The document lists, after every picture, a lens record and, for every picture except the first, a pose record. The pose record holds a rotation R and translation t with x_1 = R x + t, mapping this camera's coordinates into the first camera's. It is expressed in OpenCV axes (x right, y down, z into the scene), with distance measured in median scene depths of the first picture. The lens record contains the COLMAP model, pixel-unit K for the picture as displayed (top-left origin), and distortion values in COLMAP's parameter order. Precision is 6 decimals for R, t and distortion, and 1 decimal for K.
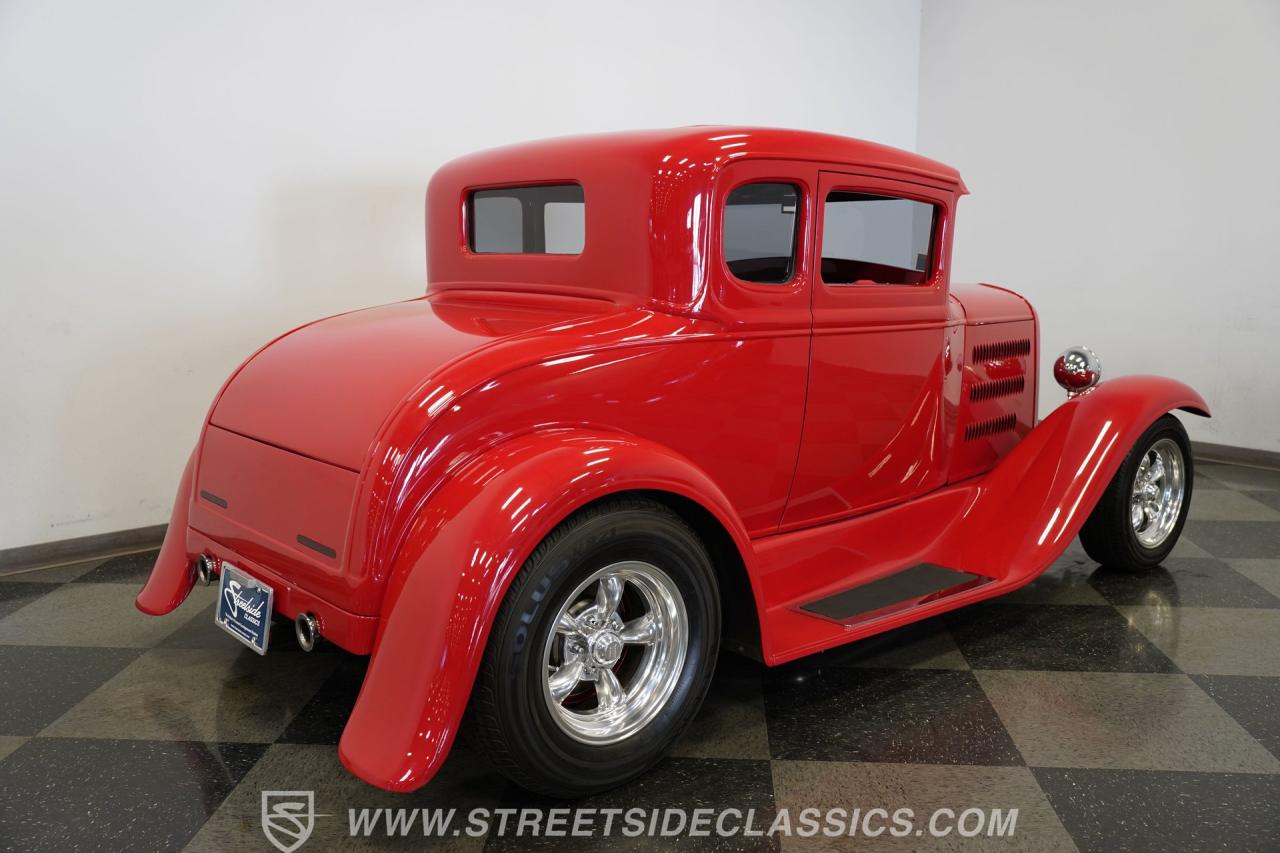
lens RADIAL K [[1079.9, 0, 640.0], [0, 1079.9, 426.5], [0, 0, 1]] dist [-0.007388, -0.006512]
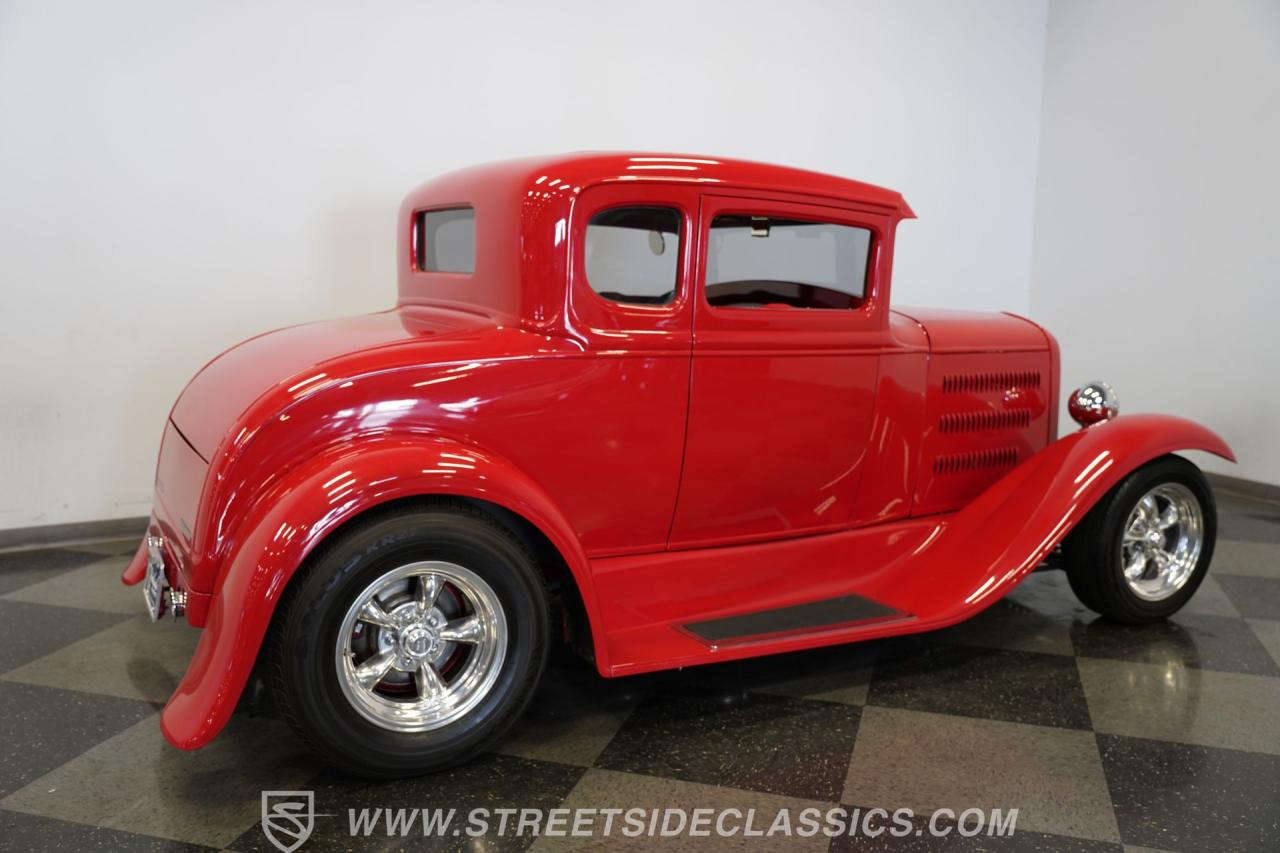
lens RADIAL K [[1079.9, 0, 640.0], [0, 1079.9, 426.5], [0, 0, 1]] dist [-0.007388, -0.006512]
pose [[0.976680, 0.044886, -0.209958, 0.300163], [-0.048908, 0.998705, -0.014000, -0.002303], [0.209057, 0.023942, 0.977610, -0.000456]]
